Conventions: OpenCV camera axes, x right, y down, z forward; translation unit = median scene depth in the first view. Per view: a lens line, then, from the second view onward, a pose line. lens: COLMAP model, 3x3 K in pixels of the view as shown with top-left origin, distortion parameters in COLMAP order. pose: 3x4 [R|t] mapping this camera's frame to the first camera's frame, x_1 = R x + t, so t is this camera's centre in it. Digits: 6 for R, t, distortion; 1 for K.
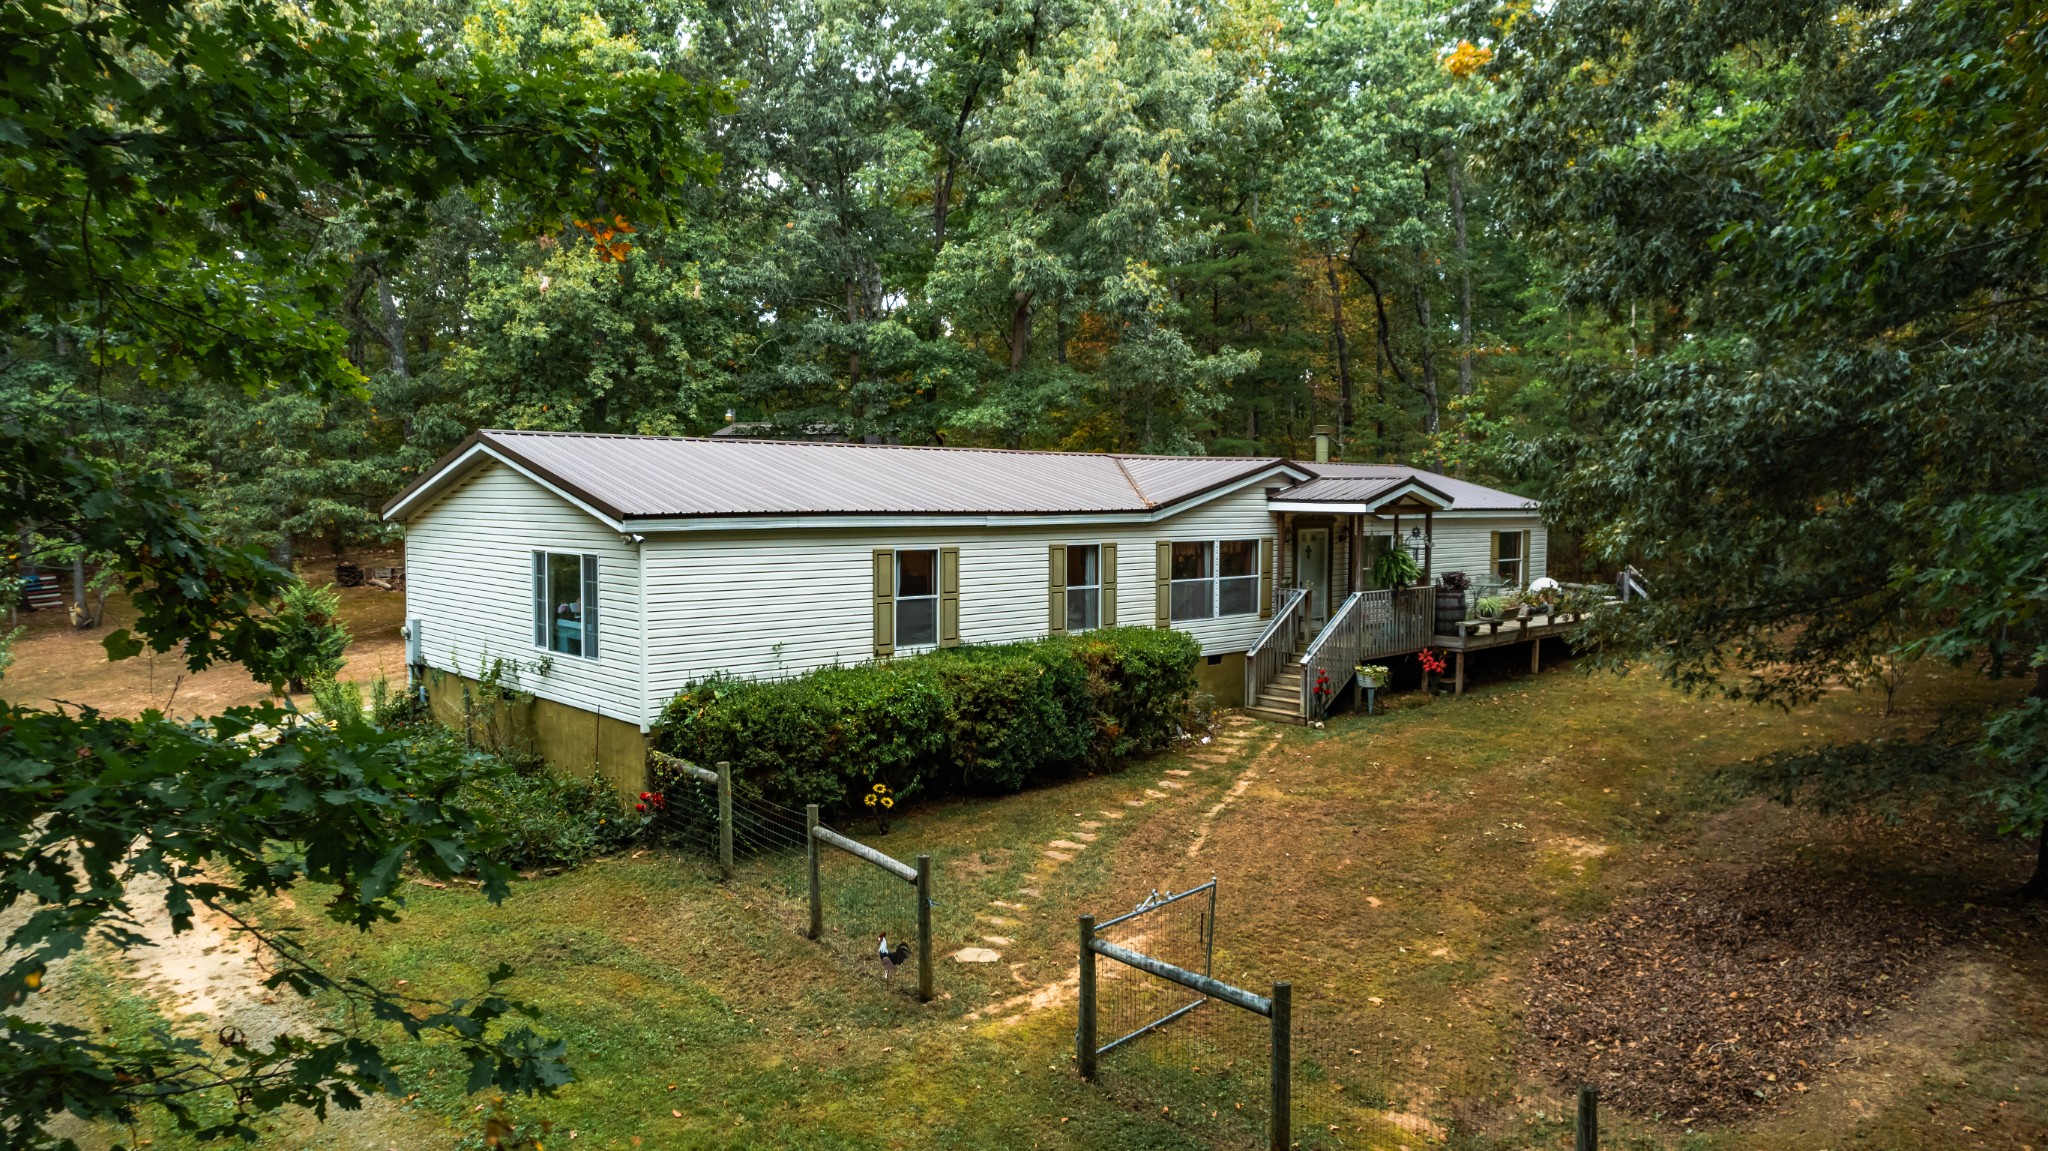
lens RADIAL K [[1260.0, 0, 1020.2], [0, 1260.0, 574.7], [0, 0, 1]] dist [-0.060661, -0.000365]
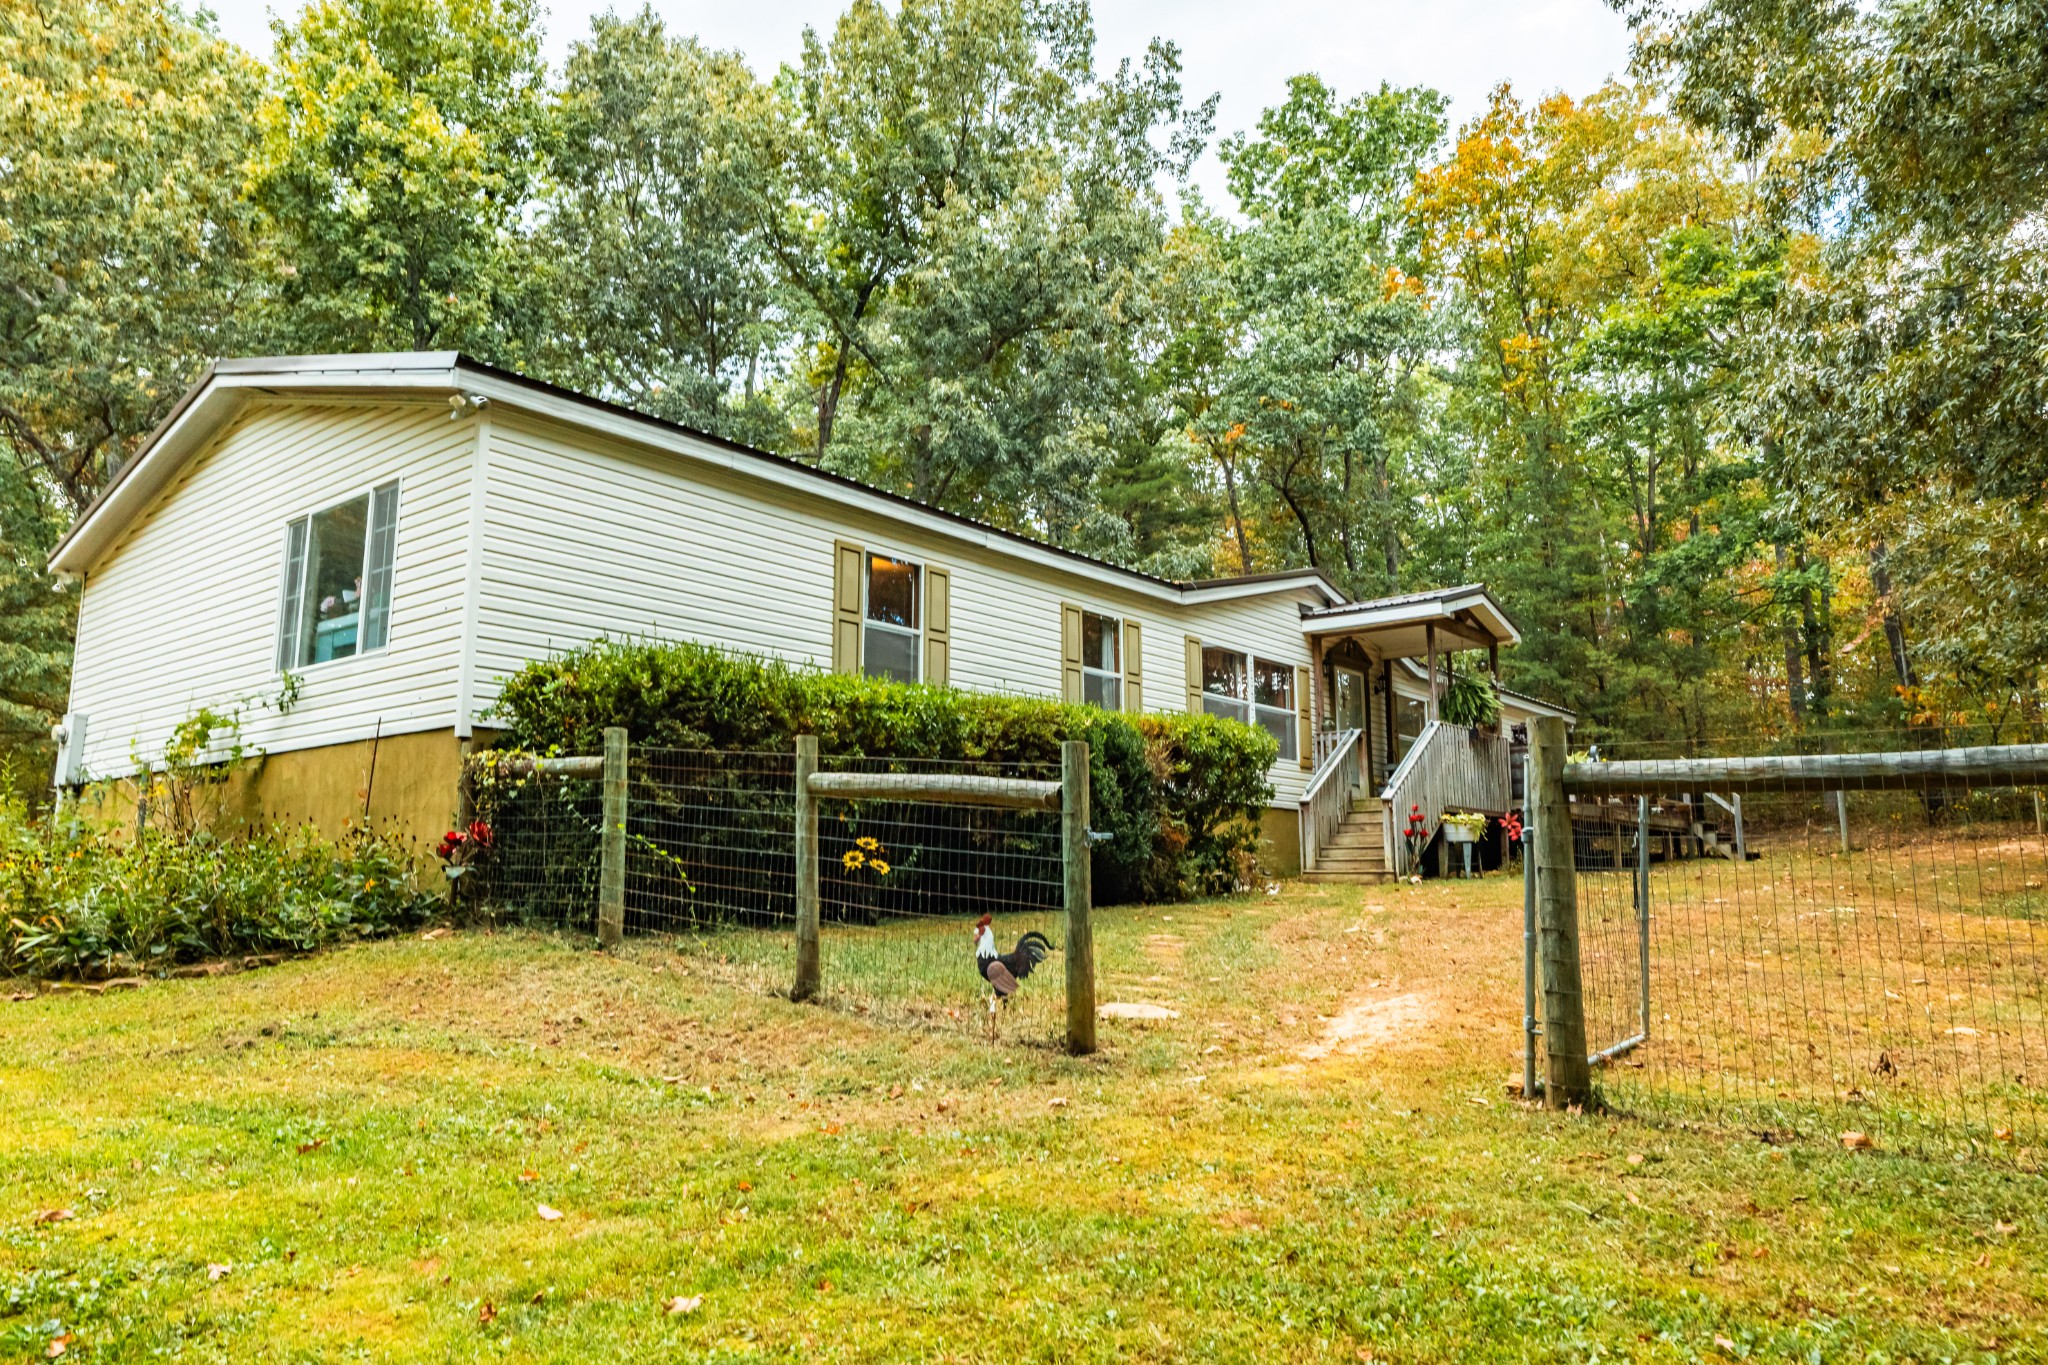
lens RADIAL K [[1315.0, 0, 1027.1], [0, 1315.0, 680.4], [0, 0, 1]] dist [-0.021816, -0.000367]
pose [[0.990502, 0.016857, 0.136458, -0.110684], [0.013493, 0.975748, -0.218479, 0.208178], [-0.136831, 0.218245, 0.966254, 0.333303]]
